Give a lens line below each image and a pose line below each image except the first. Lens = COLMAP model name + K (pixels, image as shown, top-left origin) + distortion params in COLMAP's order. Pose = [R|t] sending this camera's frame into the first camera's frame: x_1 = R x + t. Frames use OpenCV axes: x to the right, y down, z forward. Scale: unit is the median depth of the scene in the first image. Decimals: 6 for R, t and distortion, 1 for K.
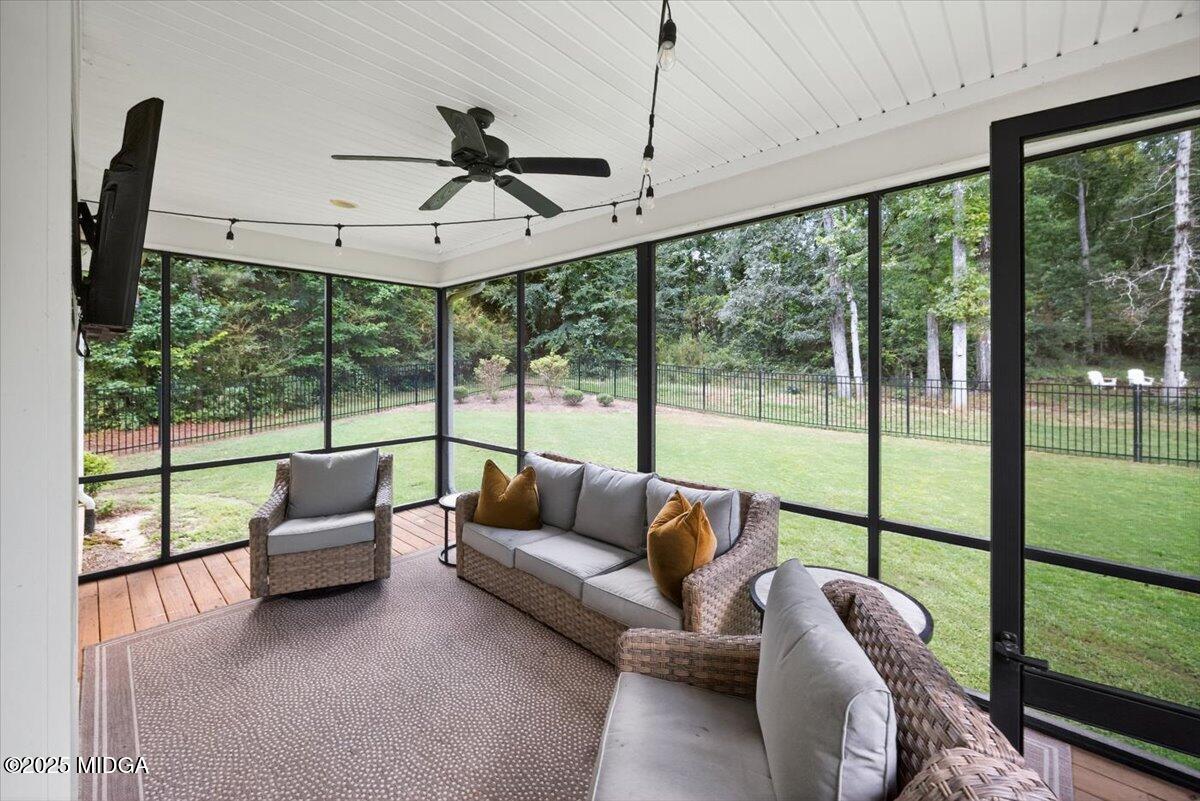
lens RADIAL K [[473.1, 0, 601.0], [0, 473.1, 368.1], [0, 0, 1]] dist [-0.000762, 0.000035]
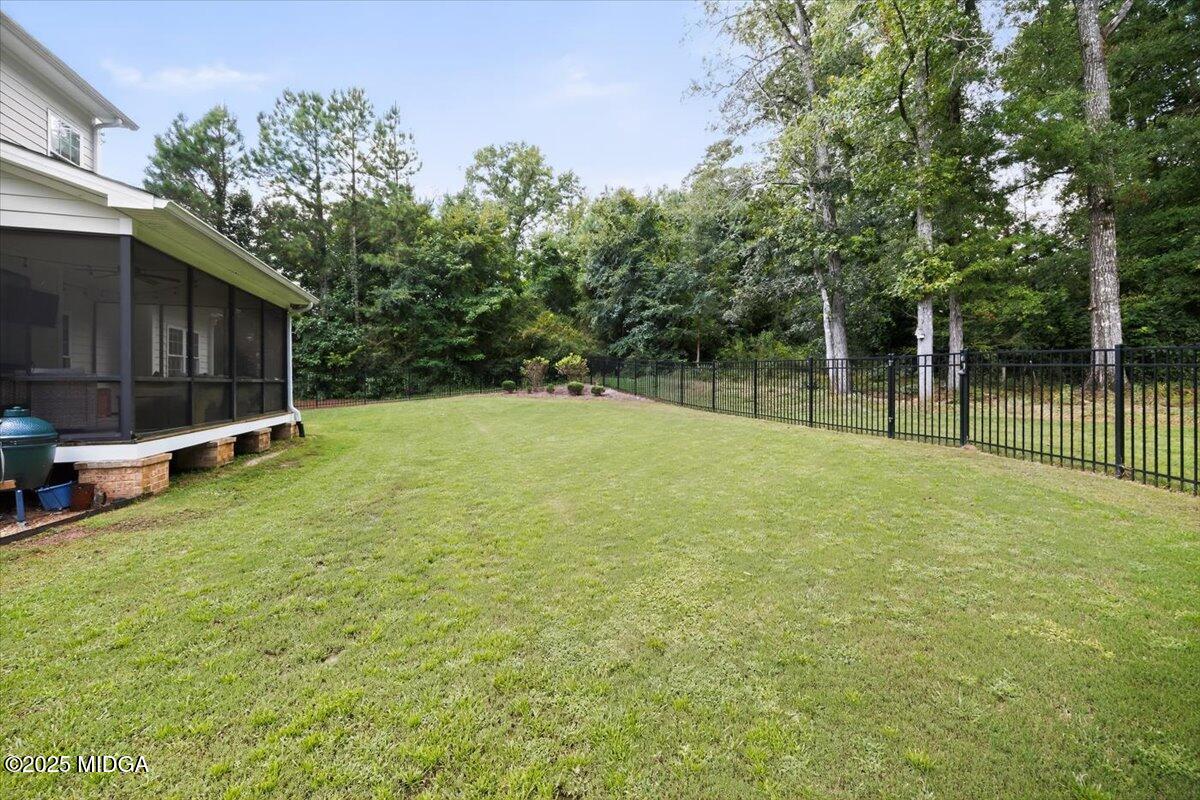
lens RADIAL K [[461.1, 0, 599.7], [0, 461.1, 384.0], [0, 0, 1]] dist [-0.001397, -0.000040]
pose [[0.874765, 0.002287, -0.484543, 0.610848], [-0.001443, 0.999997, 0.002115, 0.049153], [0.484546, -0.001151, 0.874765, -0.013505]]
